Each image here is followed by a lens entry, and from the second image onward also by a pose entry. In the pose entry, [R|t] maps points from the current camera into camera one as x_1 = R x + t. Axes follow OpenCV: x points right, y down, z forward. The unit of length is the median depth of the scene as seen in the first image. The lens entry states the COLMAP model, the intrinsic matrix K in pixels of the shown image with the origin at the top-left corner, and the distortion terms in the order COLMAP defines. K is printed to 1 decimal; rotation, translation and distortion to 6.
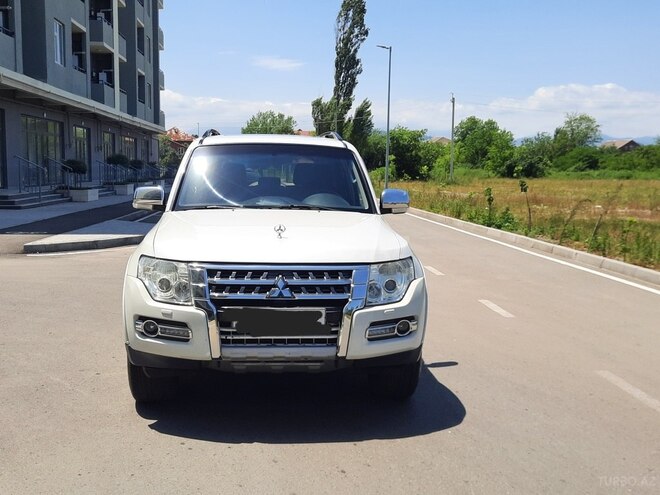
lens RADIAL K [[711.3, 0, 317.6], [0, 711.3, 247.7], [0, 0, 1]] dist [0.070450, -0.112407]
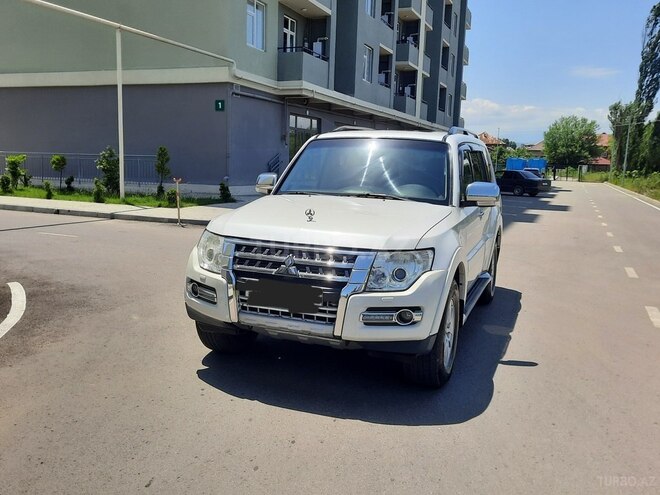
lens RADIAL K [[601.0, 0, 319.7], [0, 601.0, 244.9], [0, 0, 1]] dist [0.061376, -0.074288]
pose [[0.894244, 0.076282, -0.441031, 0.371518], [-0.068864, 0.997086, 0.032829, -0.008587], [0.442250, 0.001014, 0.896891, 0.177856]]
